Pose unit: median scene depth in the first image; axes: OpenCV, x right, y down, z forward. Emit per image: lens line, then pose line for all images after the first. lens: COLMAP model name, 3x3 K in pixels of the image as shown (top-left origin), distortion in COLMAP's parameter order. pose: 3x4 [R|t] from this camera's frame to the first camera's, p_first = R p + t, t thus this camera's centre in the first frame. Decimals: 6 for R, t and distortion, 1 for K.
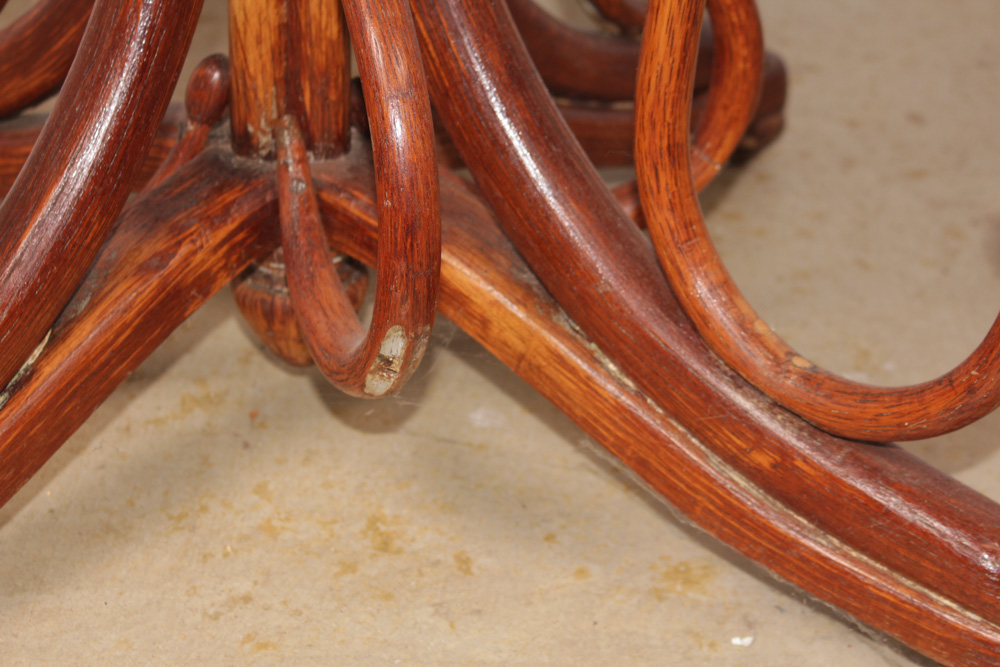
lens RADIAL K [[2328.5, 0, 500.0], [0, 2328.5, 333.5], [0, 0, 1]] dist [-0.007621, 0.272448]
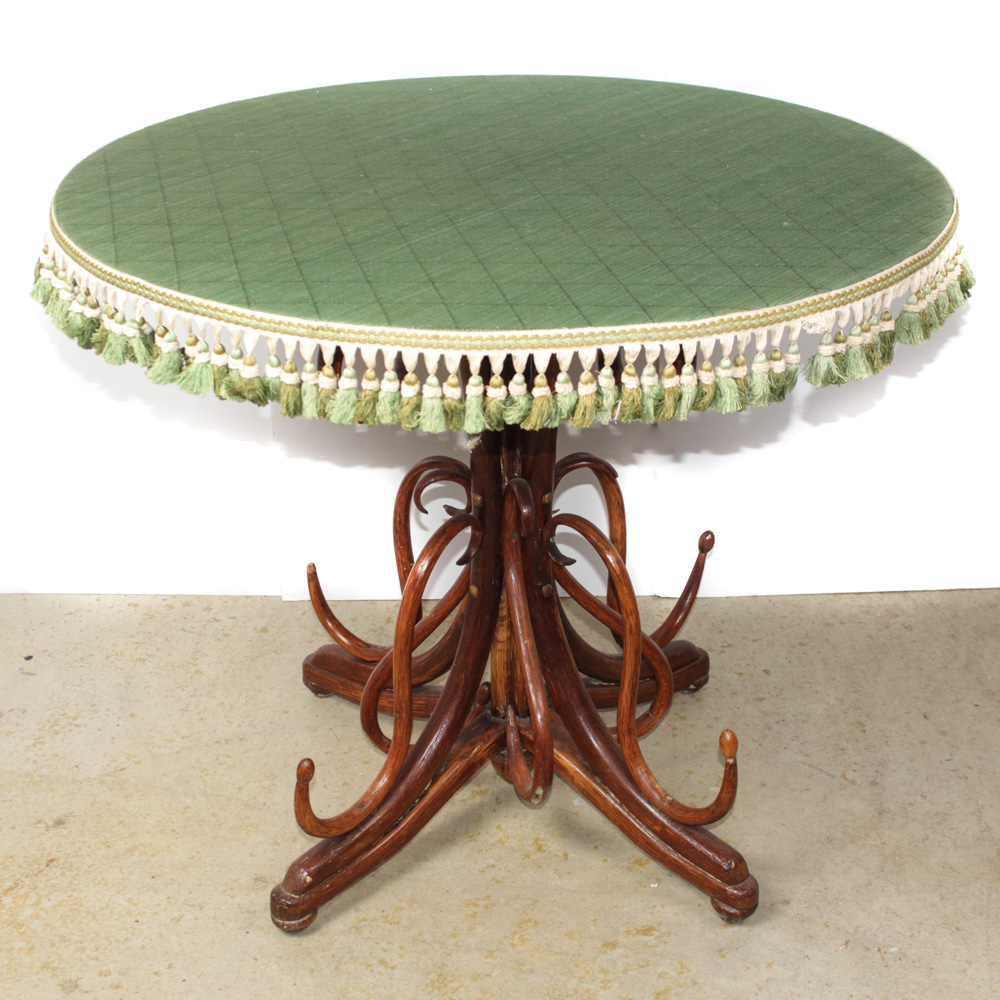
lens RADIAL K [[1867.9, 0, 500.0], [0, 1867.9, 500.0], [0, 0, 1]] dist [-0.104292, 0.033304]
pose [[0.993772, 0.013345, -0.110633, 0.165822], [-0.019546, 0.998286, -0.055159, -0.233723], [0.109708, 0.056978, 0.992329, -1.465543]]
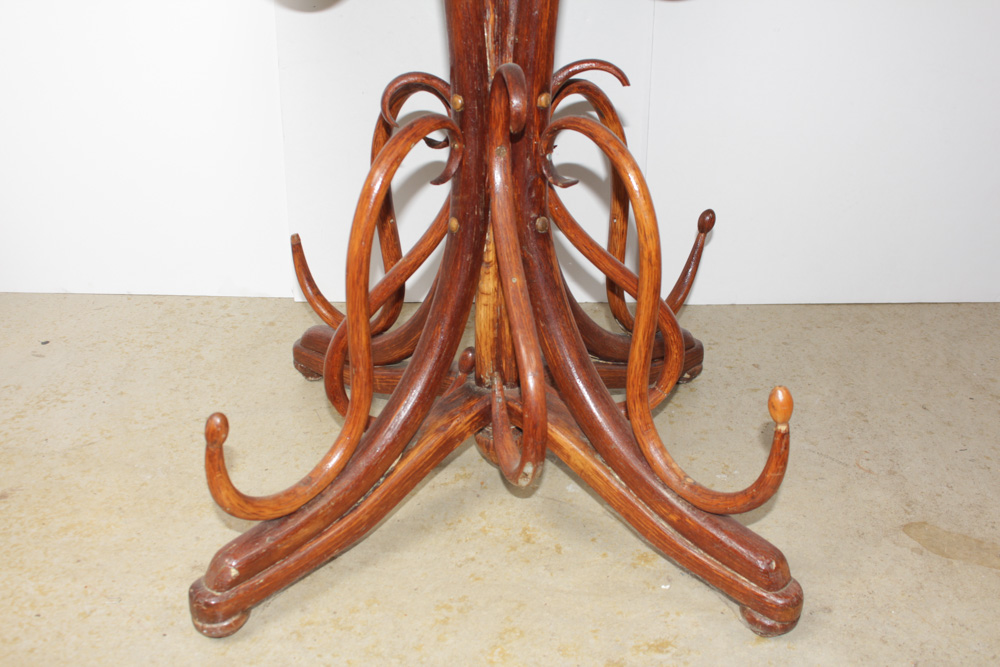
lens RADIAL K [[944.4, 0, 500.0], [0, 944.4, 333.5], [0, 0, 1]] dist [-0.149468, 0.124144]
pose [[0.991652, 0.027141, -0.126057, 0.045977], [-0.037309, 0.996175, -0.079013, -0.055504], [0.123430, 0.083056, 0.988871, -0.043960]]
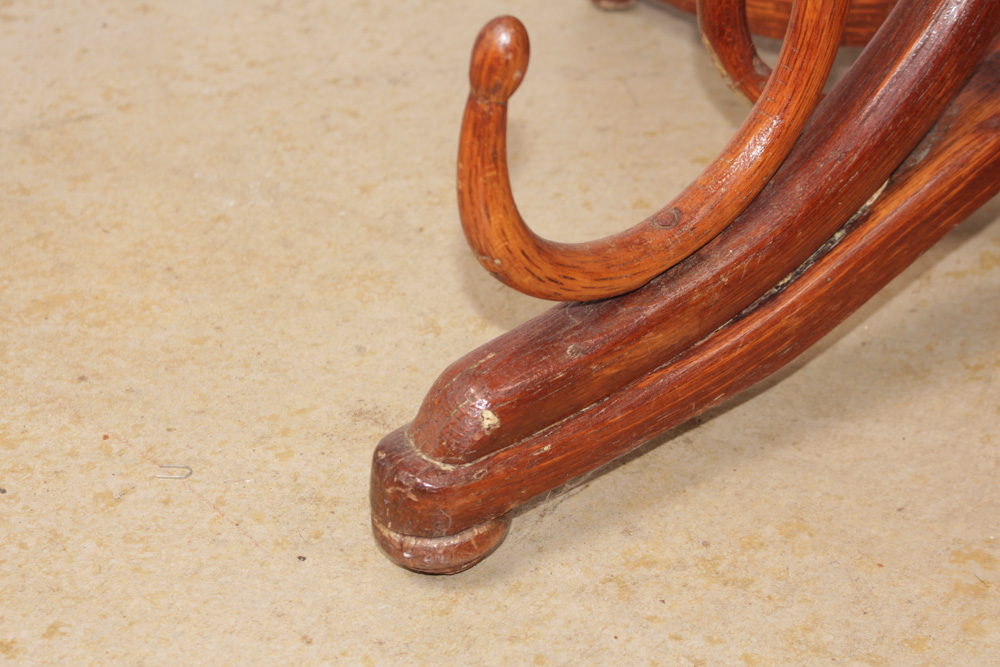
lens RADIAL K [[2328.5, 0, 500.0], [0, 2328.5, 333.5], [0, 0, 1]] dist [-0.007621, 0.272448]
pose [[0.954878, 0.131889, -0.266106, -0.070216], [-0.115436, 0.990355, 0.076620, 0.008769], [0.273645, -0.042445, 0.960894, -0.066786]]
